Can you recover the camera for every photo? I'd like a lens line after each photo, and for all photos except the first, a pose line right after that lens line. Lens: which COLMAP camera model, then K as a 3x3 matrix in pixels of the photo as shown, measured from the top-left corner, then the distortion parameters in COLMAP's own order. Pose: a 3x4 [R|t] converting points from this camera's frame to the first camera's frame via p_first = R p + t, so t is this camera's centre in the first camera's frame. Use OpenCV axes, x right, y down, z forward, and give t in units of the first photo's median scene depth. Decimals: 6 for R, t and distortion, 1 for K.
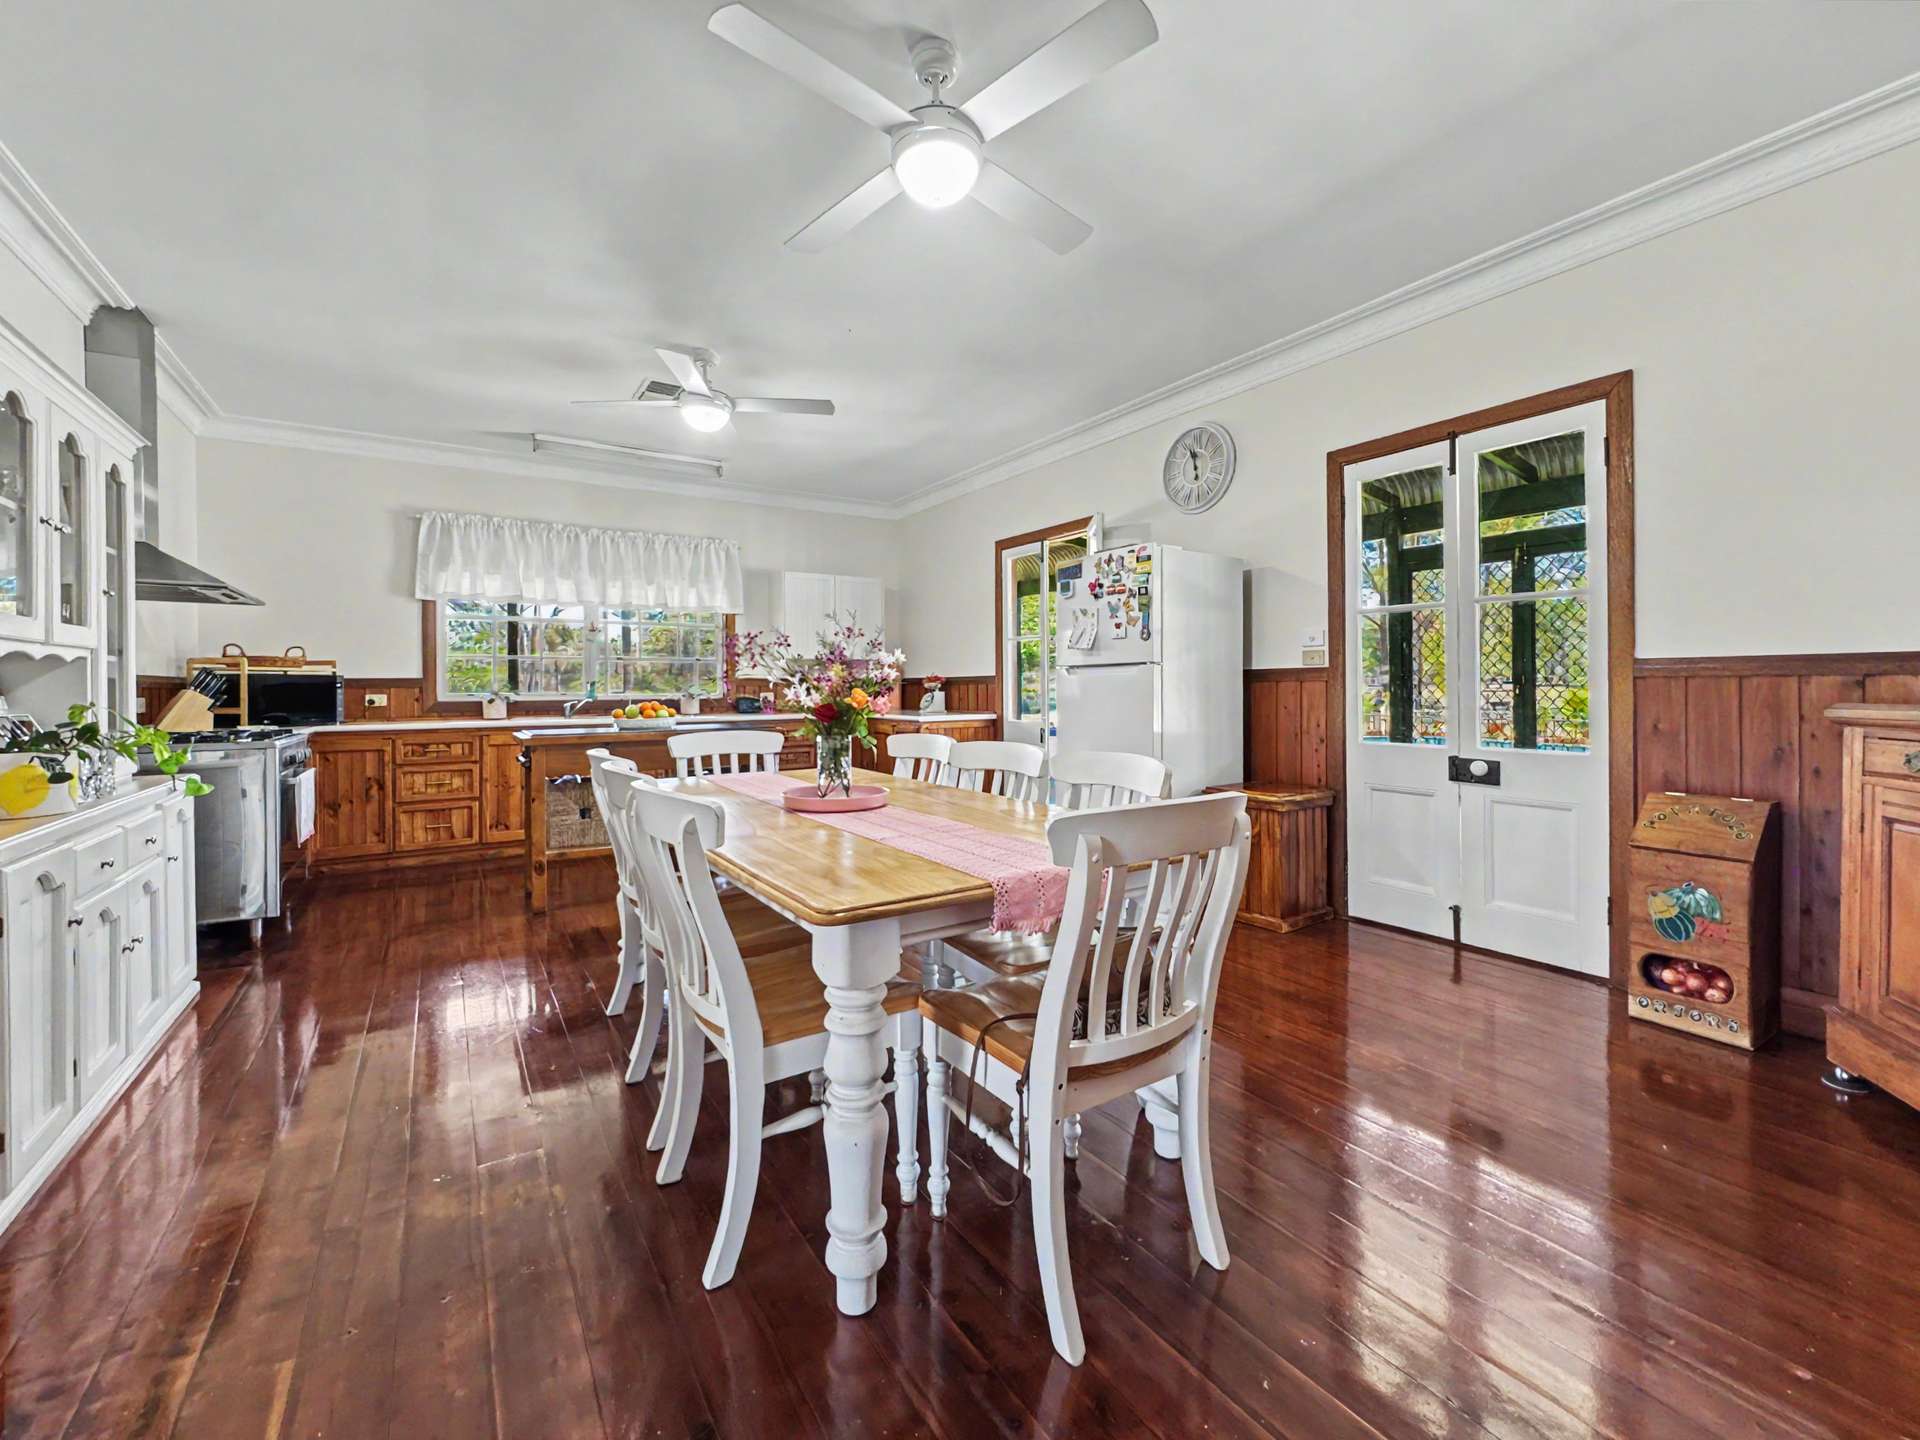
lens RADIAL K [[794.1, 0, 957.5], [0, 794.1, 689.3], [0, 0, 1]] dist [0.003603, 0.000133]
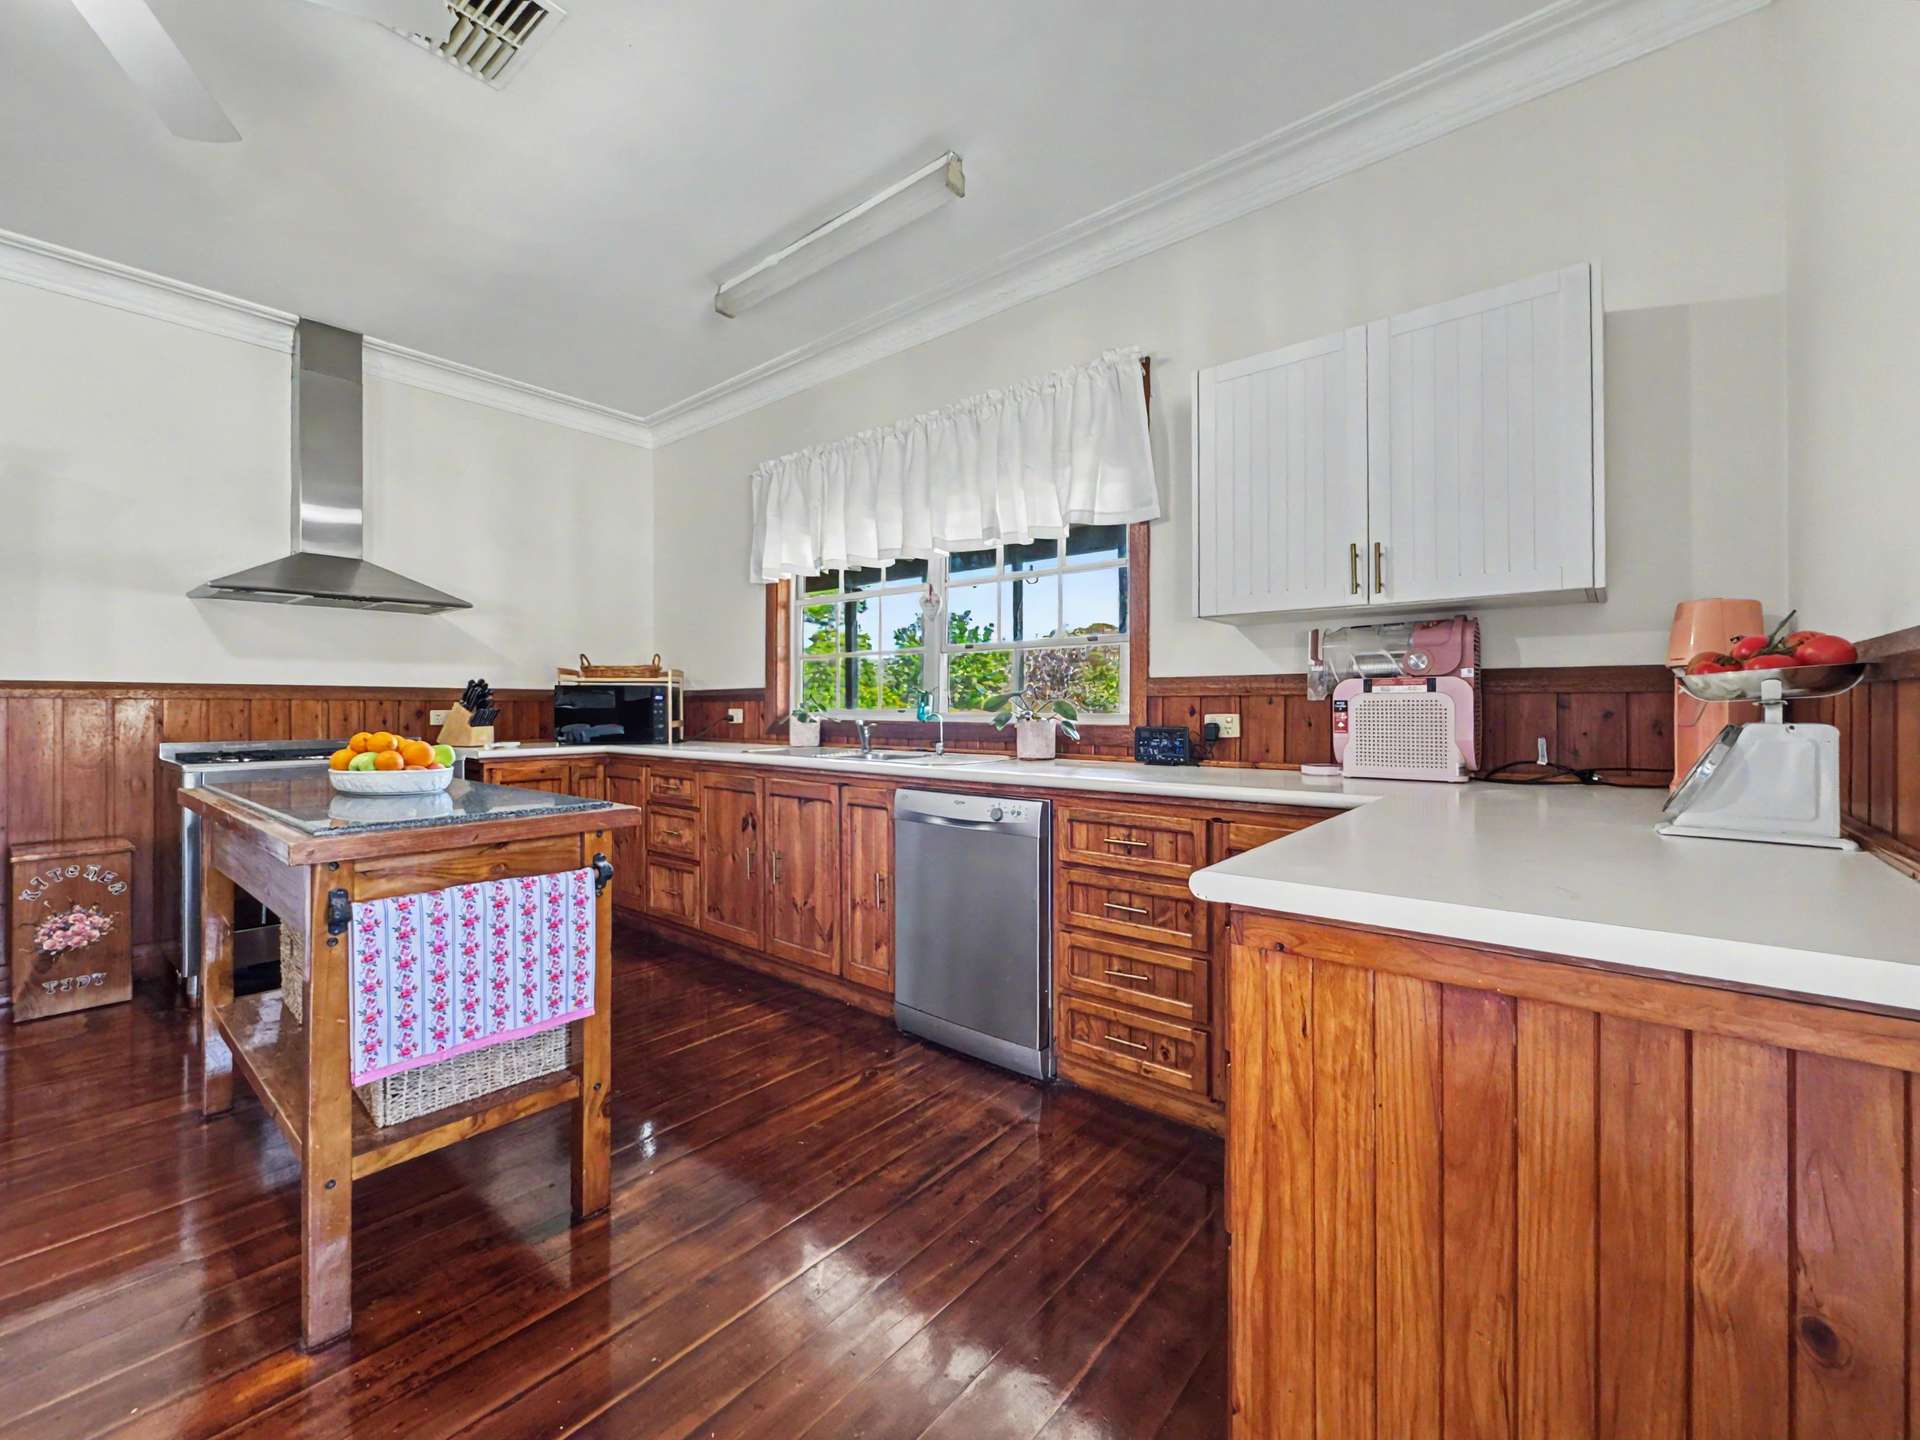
lens RADIAL K [[789.0, 0, 962.2], [0, 789.0, 702.2], [0, 0, 1]] dist [-0.002072, -0.000394]
pose [[0.293288, 0.000626, -0.956024, 0.107245], [-0.004457, 0.999990, -0.000713, -0.001063], [0.956014, 0.004470, 0.293288, 1.012403]]
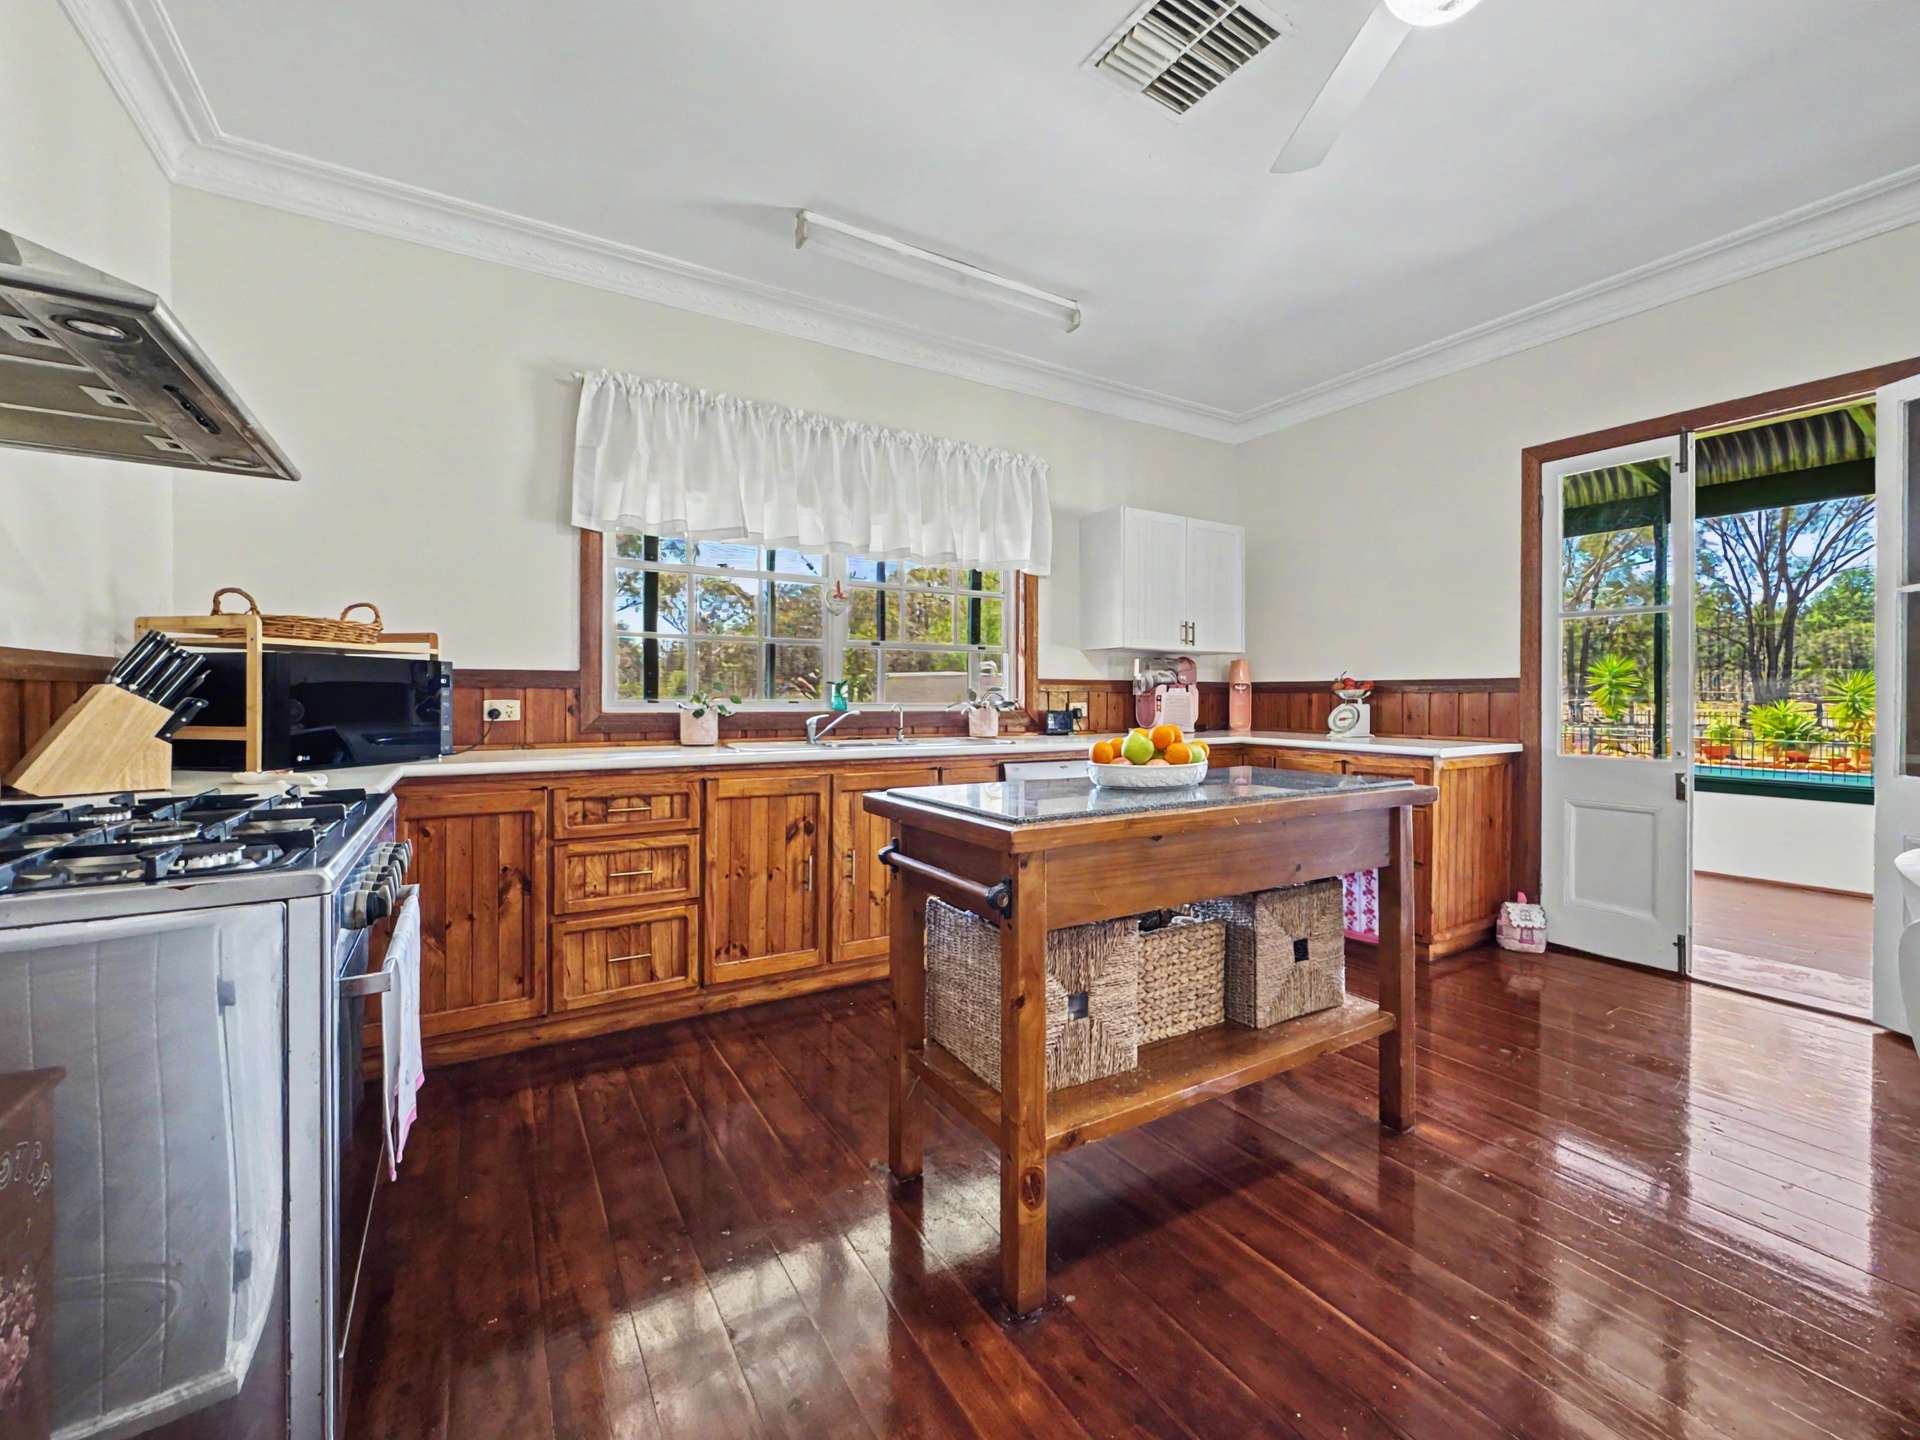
lens RADIAL K [[789.0, 0, 962.2], [0, 789.0, 702.2], [0, 0, 1]] dist [-0.002072, -0.000394]
pose [[0.999652, 0.009550, -0.024586, -0.415137], [-0.009448, 0.999946, 0.004269, 0.002881], [0.024625, -0.004036, 0.999689, 0.483352]]
